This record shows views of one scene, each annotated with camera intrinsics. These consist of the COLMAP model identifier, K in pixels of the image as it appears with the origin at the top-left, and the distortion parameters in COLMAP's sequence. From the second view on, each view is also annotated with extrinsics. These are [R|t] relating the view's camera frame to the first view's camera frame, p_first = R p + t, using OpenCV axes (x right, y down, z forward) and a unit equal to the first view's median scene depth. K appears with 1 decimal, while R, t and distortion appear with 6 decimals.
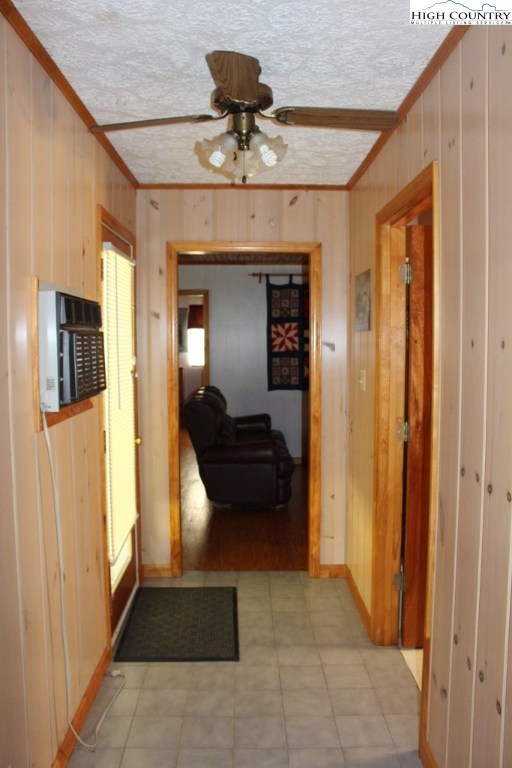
lens RADIAL K [[633.1, 0, 256.0], [0, 633.1, 384.6], [0, 0, 1]] dist [-0.107584, 0.020225]
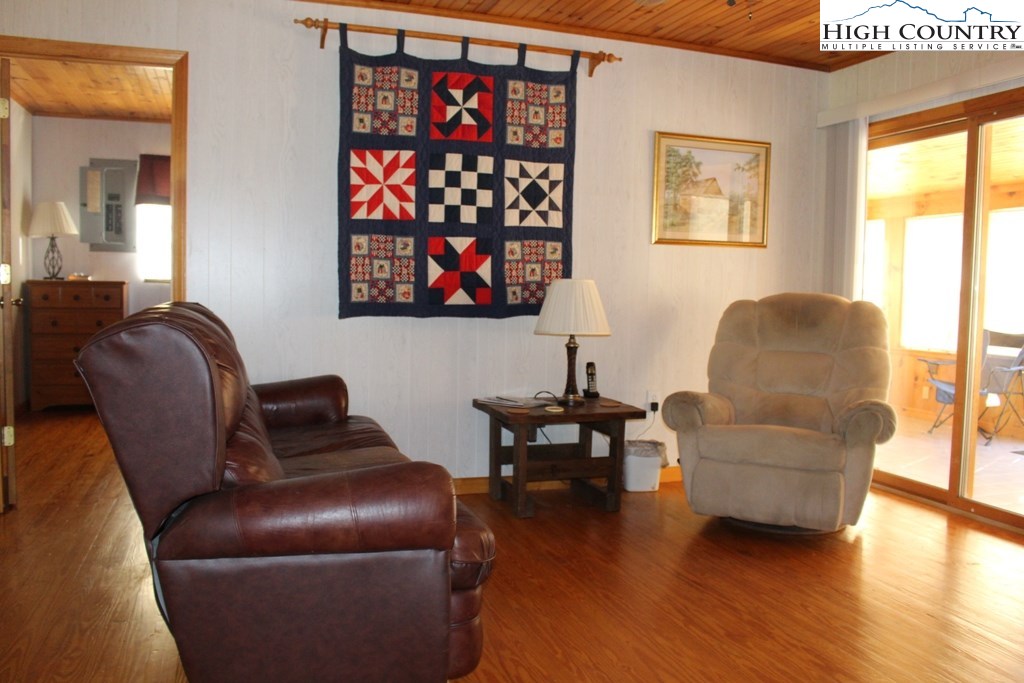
lens RADIAL K [[844.2, 0, 512.4], [0, 844.2, 339.4], [0, 0, 1]] dist [-0.107584, 0.020225]
pose [[0.952929, 0.003769, 0.303171, -0.037352], [-0.001400, 0.999967, -0.008034, 0.027905], [-0.303191, 0.007231, 0.952902, 0.465984]]
